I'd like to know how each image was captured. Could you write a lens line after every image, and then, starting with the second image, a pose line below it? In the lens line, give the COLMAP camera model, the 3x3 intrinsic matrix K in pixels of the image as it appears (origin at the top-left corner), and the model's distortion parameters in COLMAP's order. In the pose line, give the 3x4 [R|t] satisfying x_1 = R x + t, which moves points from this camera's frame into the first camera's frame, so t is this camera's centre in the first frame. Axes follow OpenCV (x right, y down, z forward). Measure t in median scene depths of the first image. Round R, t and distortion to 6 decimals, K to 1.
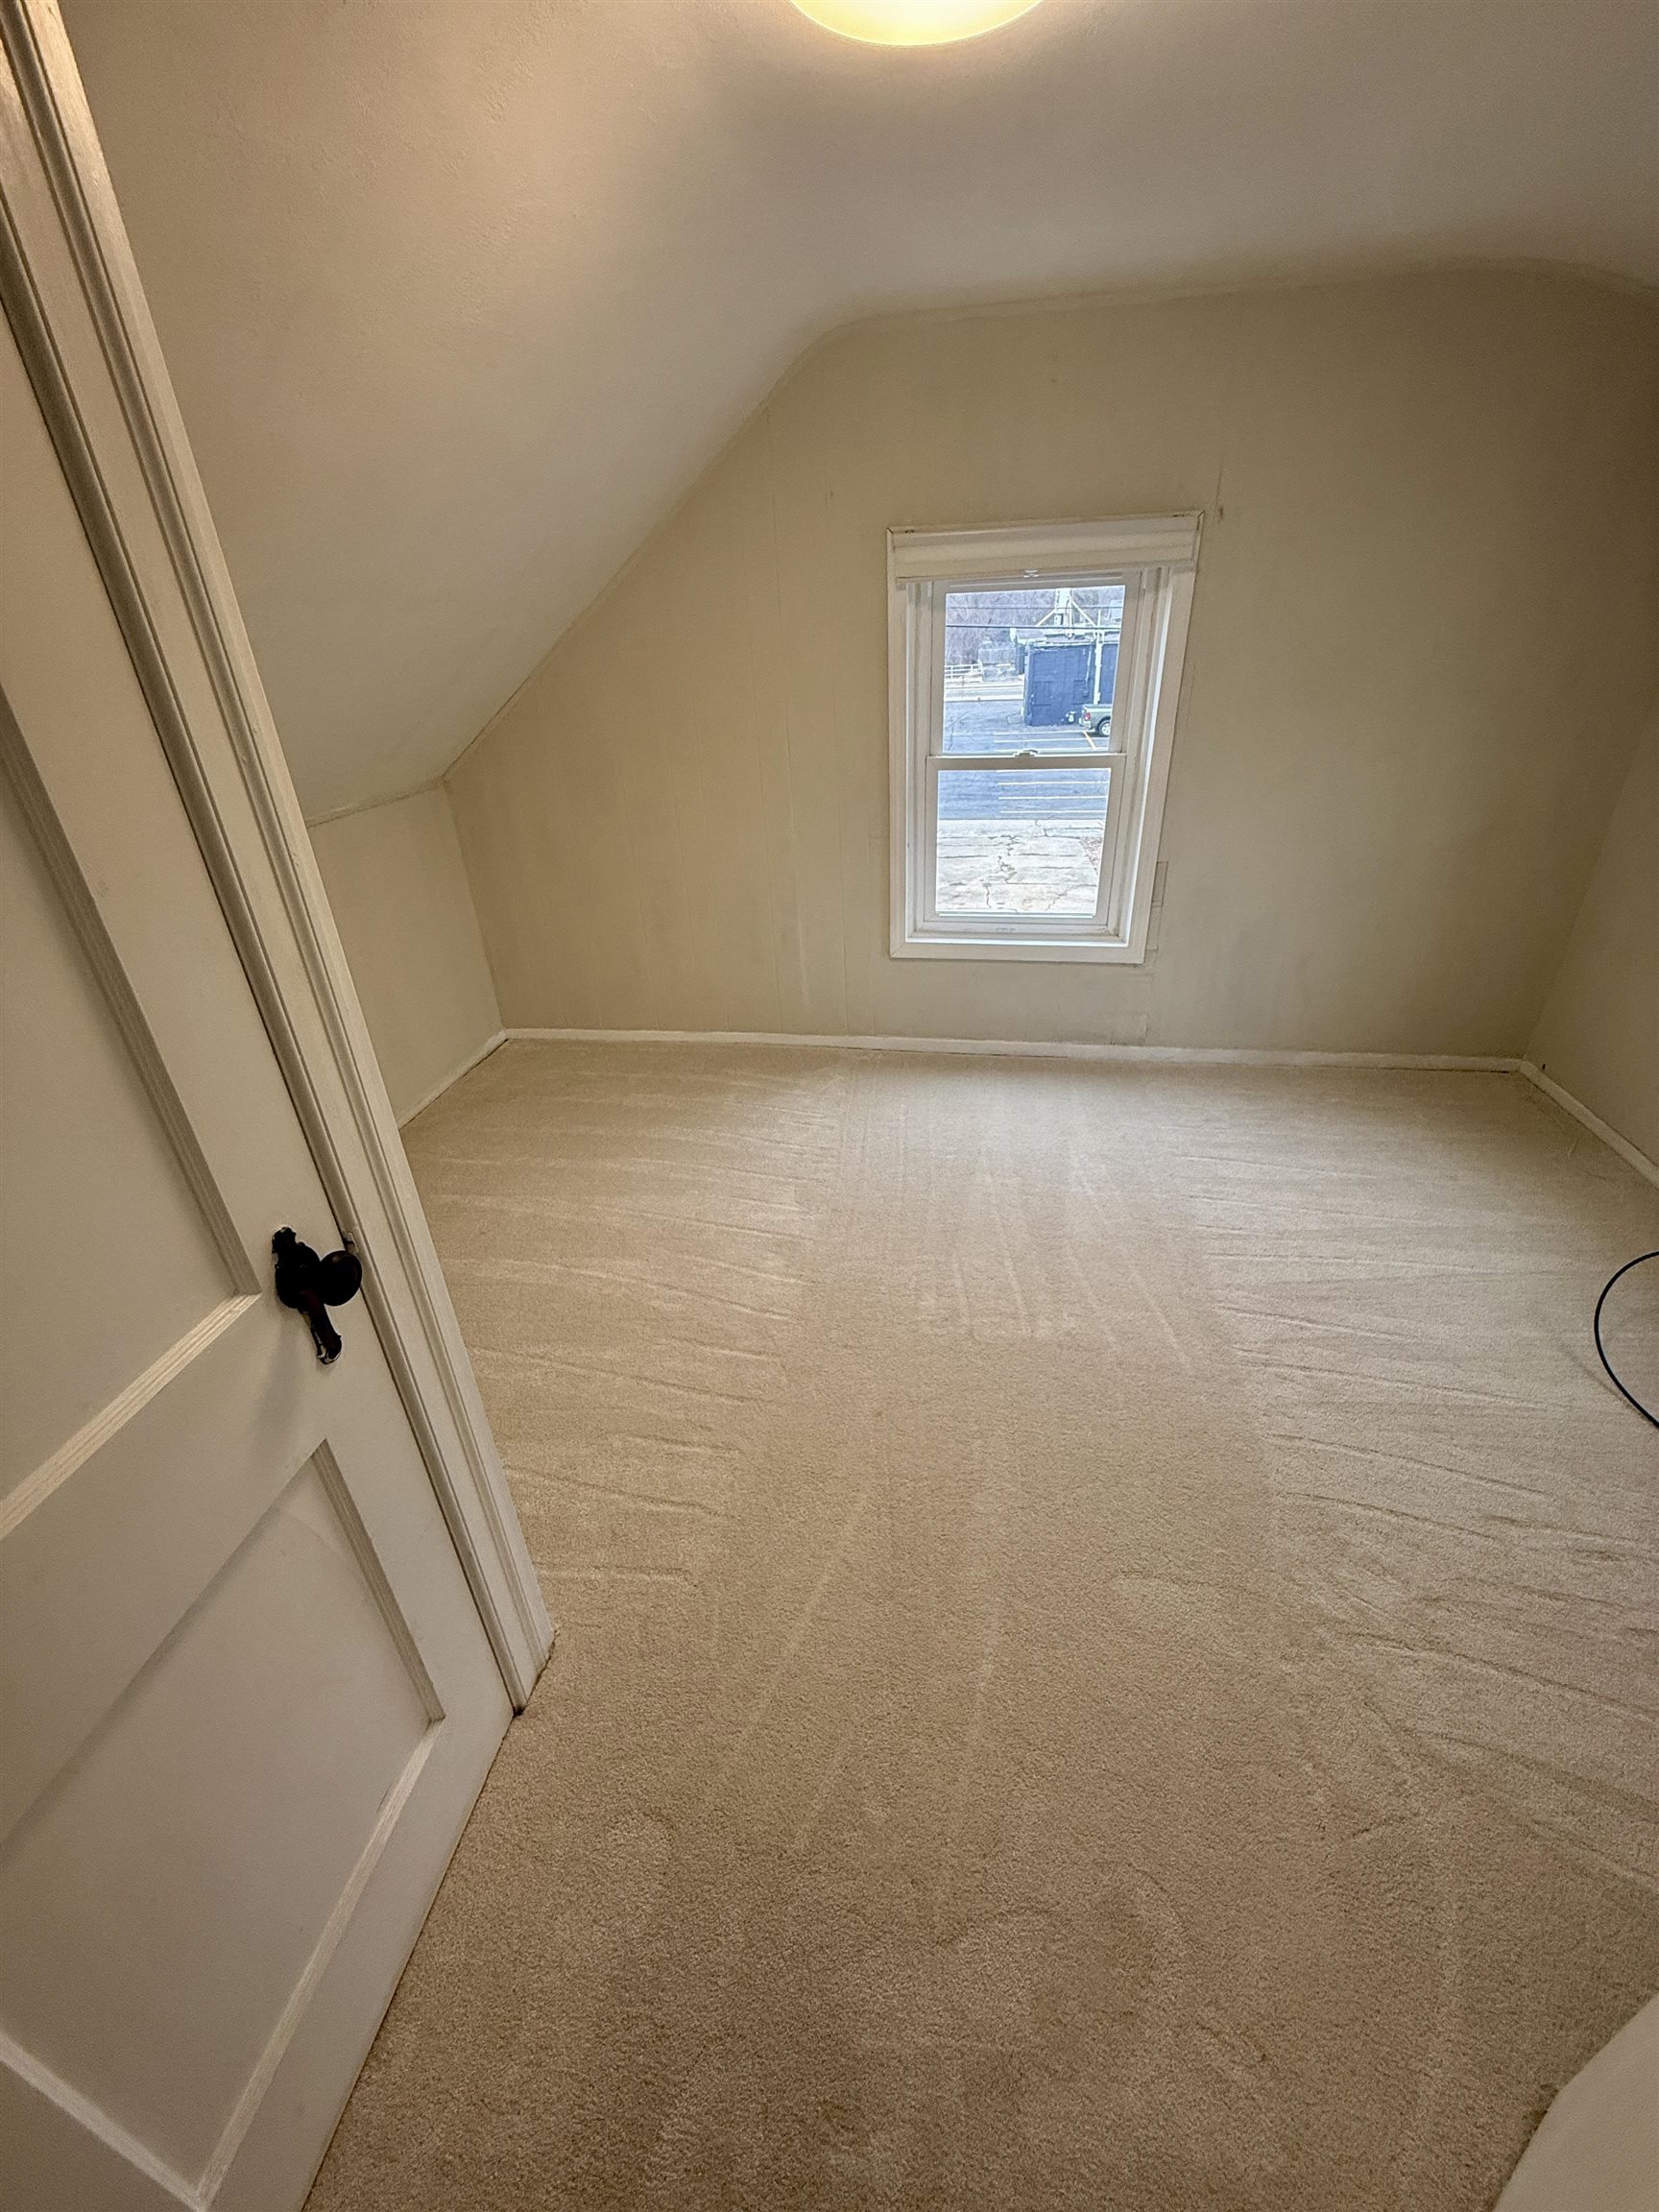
lens RADIAL K [[880.5, 0, 824.0], [0, 880.5, 1093.7], [0, 0, 1]] dist [-0.001093, -0.000412]
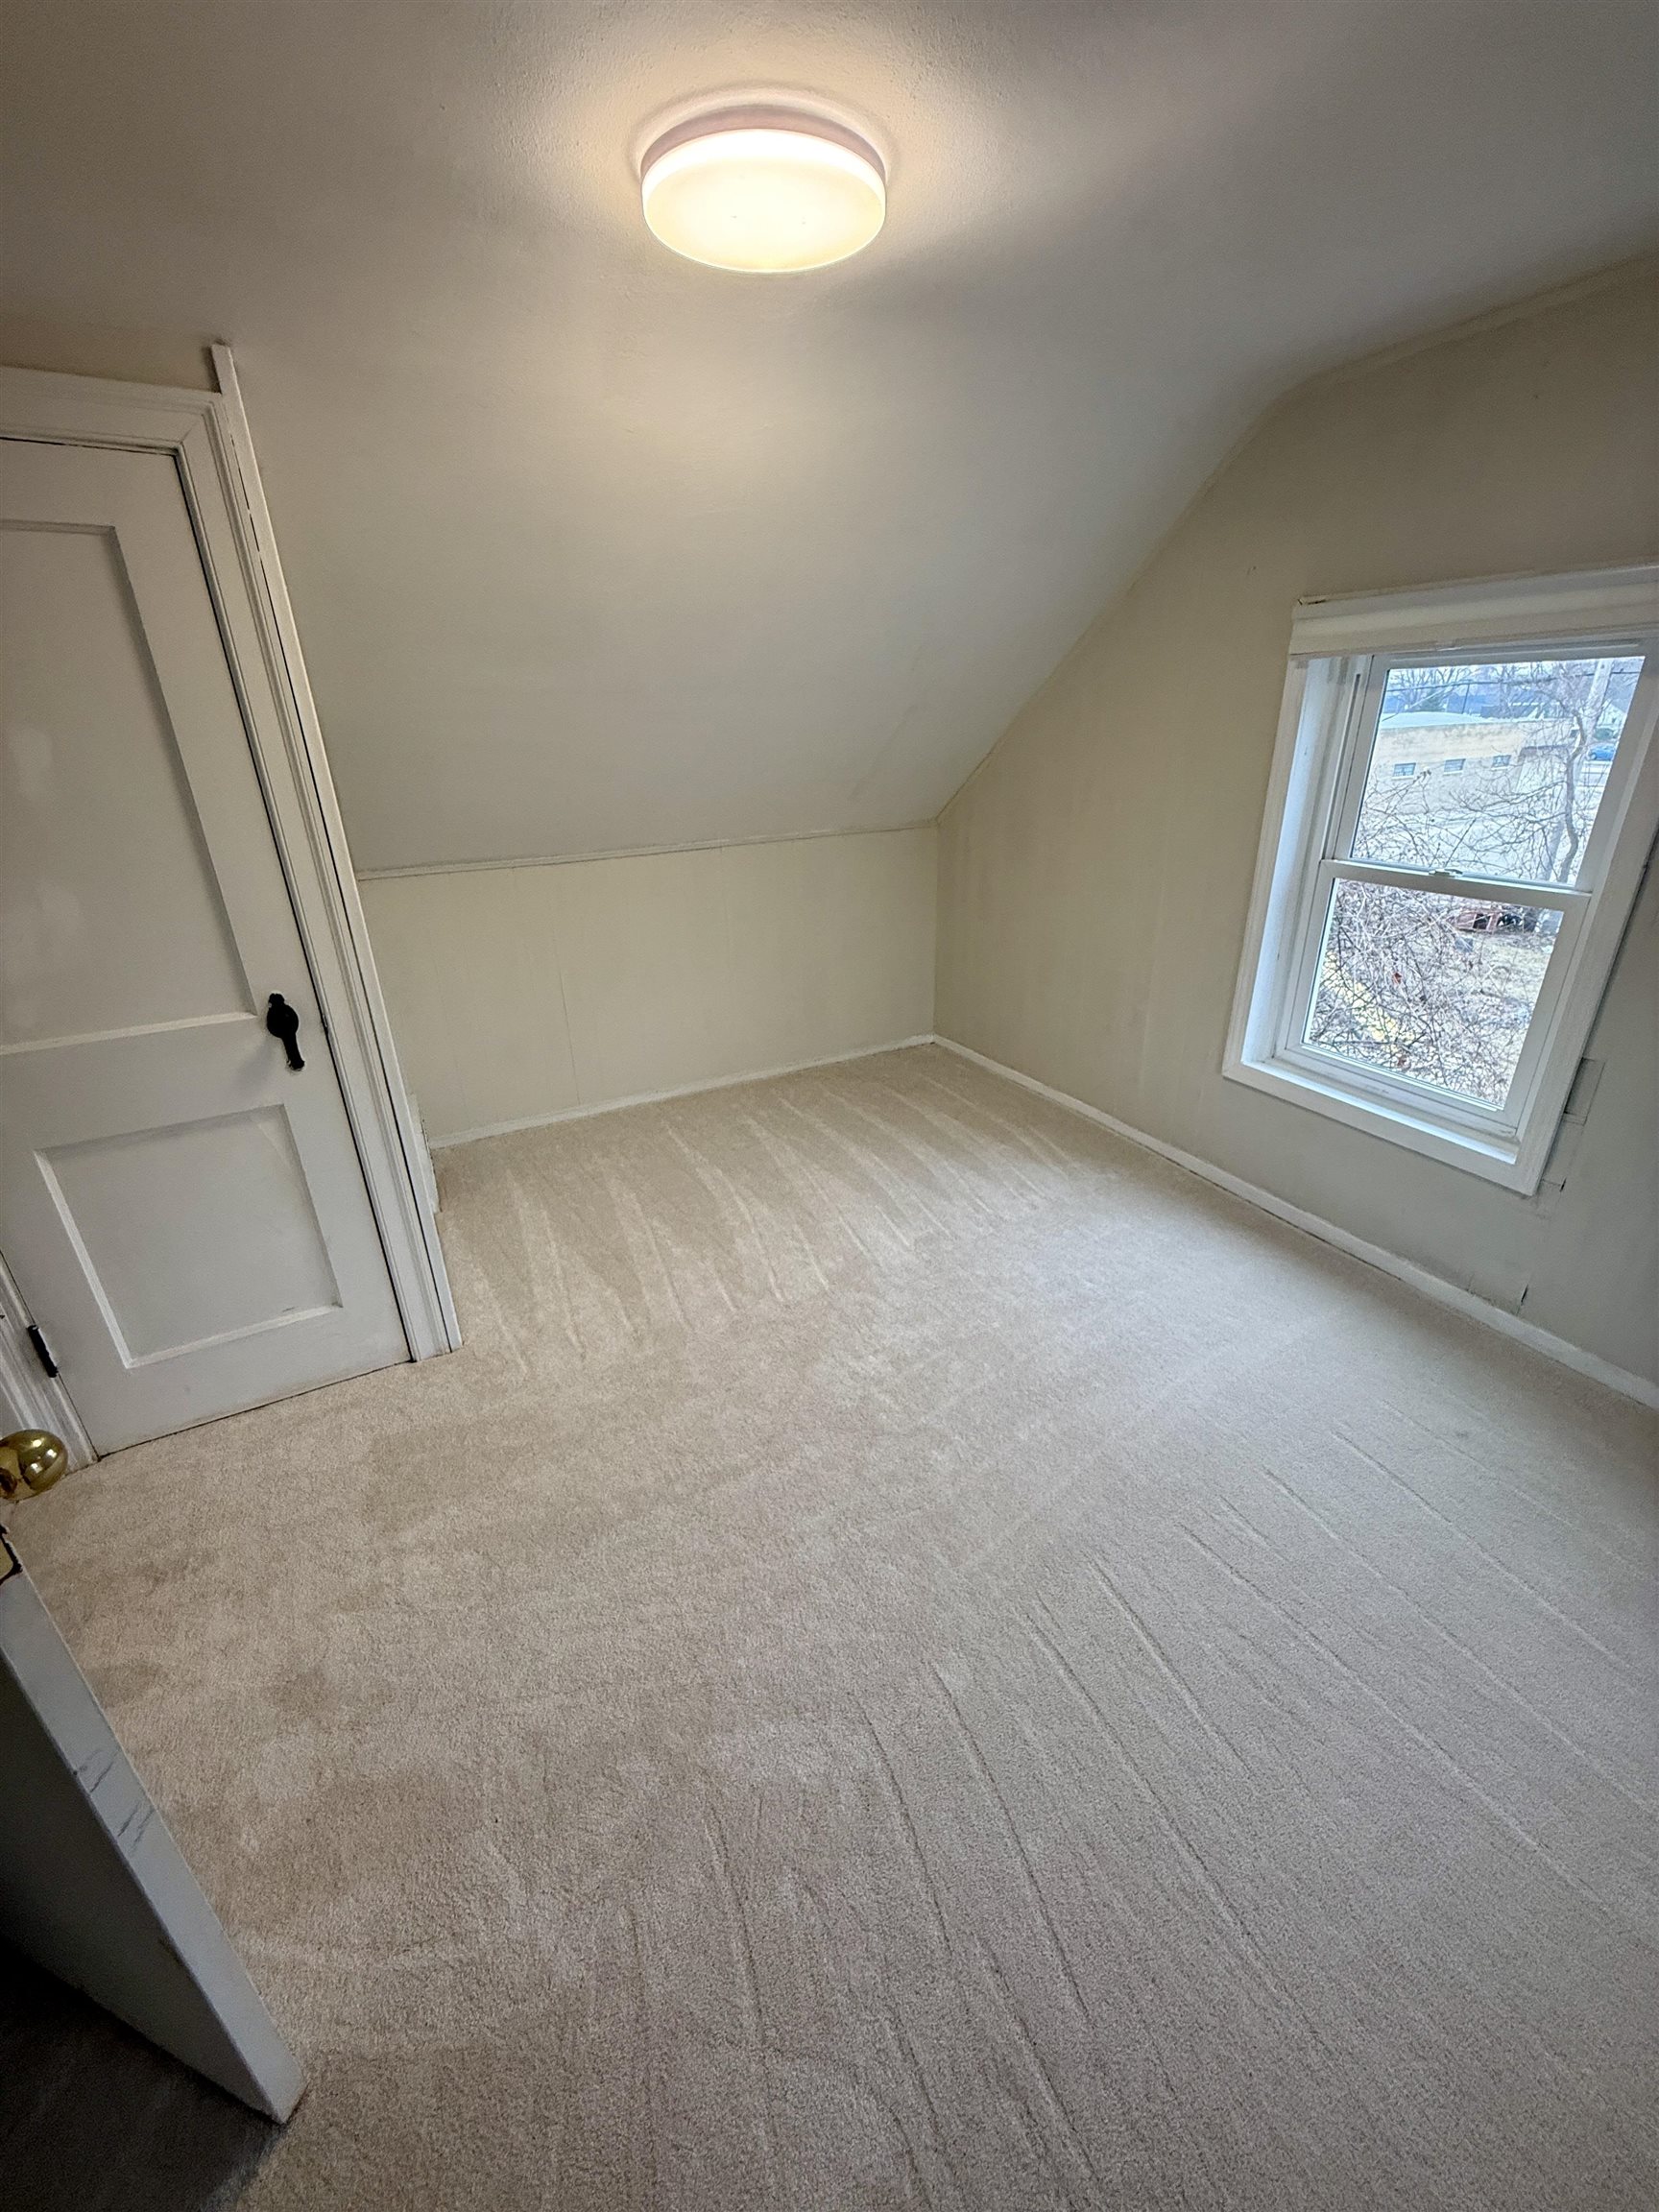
lens RADIAL K [[884.0, 0, 837.0], [0, 884.0, 1101.1], [0, 0, 1]] dist [0.000574, -0.000255]
pose [[0.614488, 0.338802, -0.712473, 0.486196], [-0.370670, 0.921192, 0.118362, -0.095942], [0.696425, 0.191361, 0.691645, 0.138346]]
